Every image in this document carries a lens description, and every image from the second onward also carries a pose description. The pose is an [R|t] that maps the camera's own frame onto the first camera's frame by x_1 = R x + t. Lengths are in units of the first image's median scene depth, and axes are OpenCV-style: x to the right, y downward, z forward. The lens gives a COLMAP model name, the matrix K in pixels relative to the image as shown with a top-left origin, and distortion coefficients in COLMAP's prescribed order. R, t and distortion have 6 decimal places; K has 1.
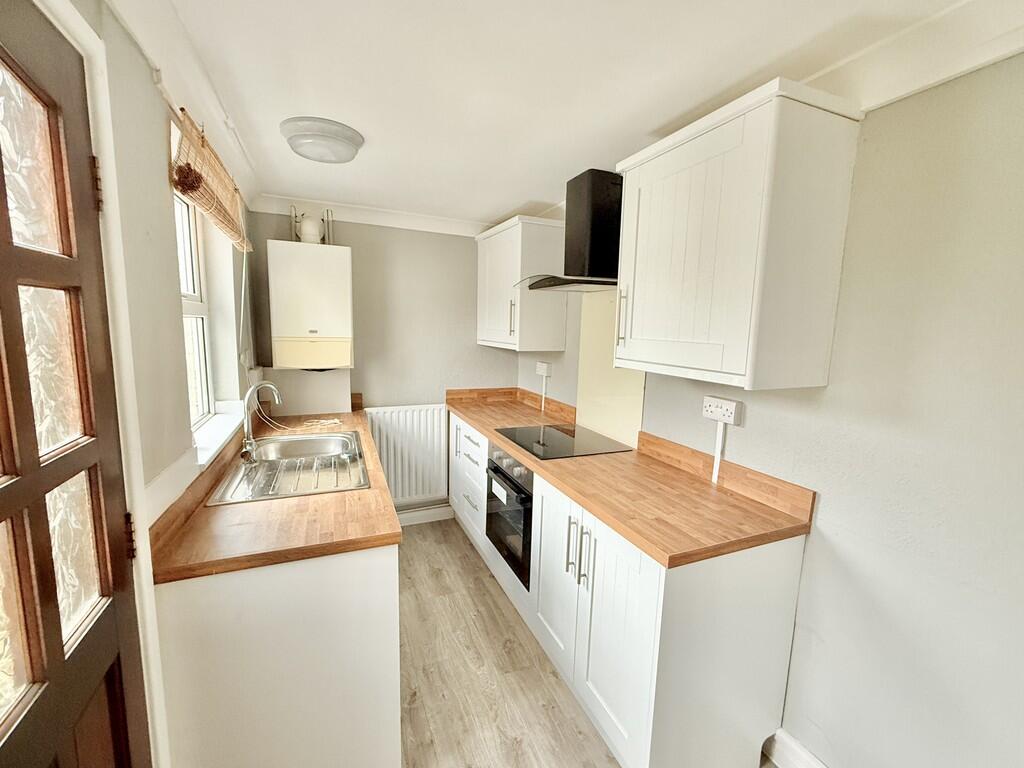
lens RADIAL K [[428.1, 0, 512.0], [0, 428.1, 384.0], [0, 0, 1]] dist [-0.000277, 0.000027]
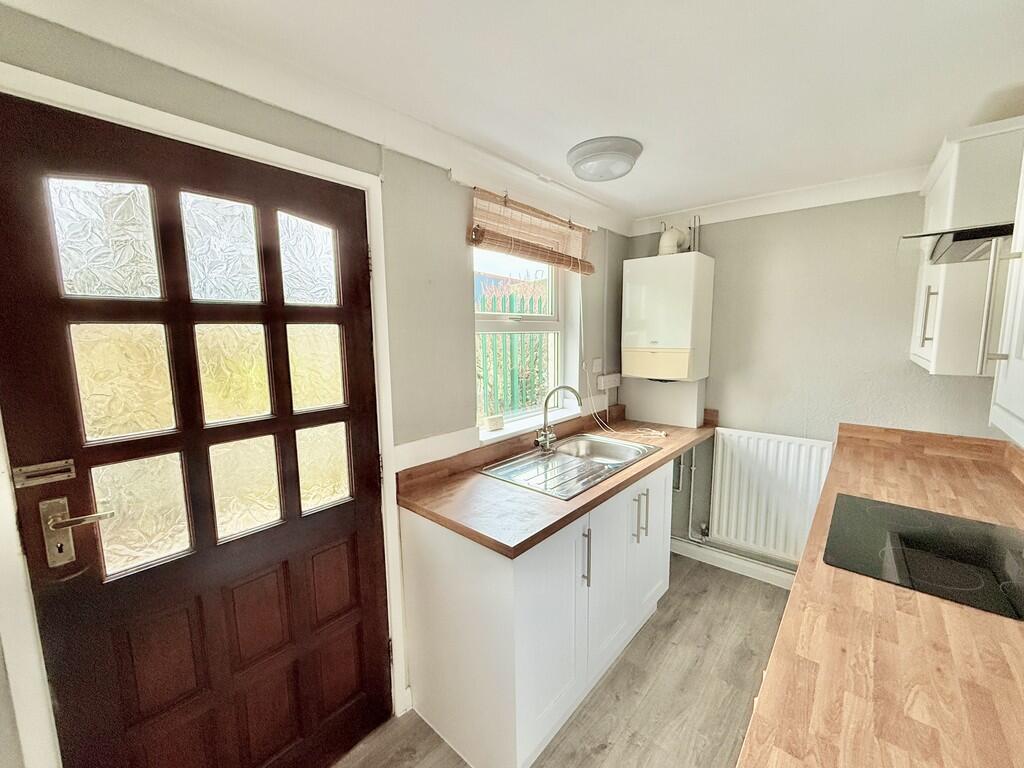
lens RADIAL K [[409.7, 0, 512.0], [0, 409.7, 384.0], [0, 0, 1]] dist [0.000367, 0.000130]
pose [[0.431470, 0.083483, -0.898256, 0.278774], [-0.099660, 0.994025, 0.044513, -0.034448], [0.896606, 0.070314, 0.437212, 0.281535]]
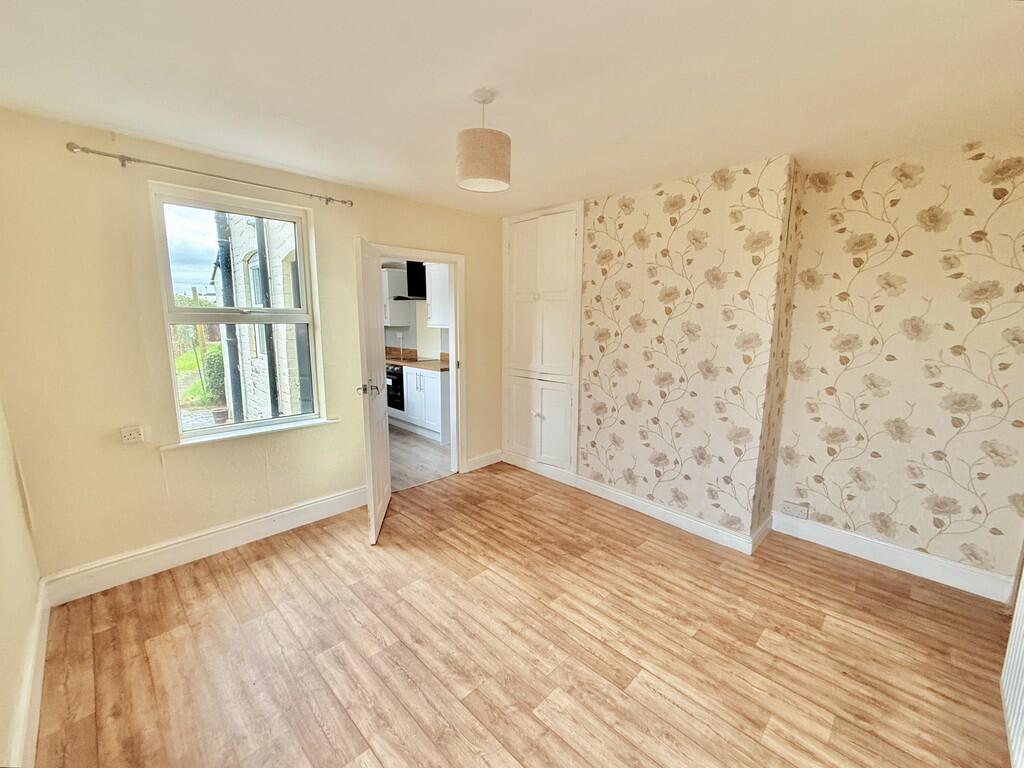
lens RADIAL K [[428.1, 0, 512.0], [0, 428.1, 384.0], [0, 0, 1]] dist [-0.000277, 0.000027]
pose [[0.933189, -0.084008, 0.349429, -0.217027], [0.075961, 0.996435, 0.036694, 0.214519], [-0.351266, -0.007699, 0.936244, -1.500734]]
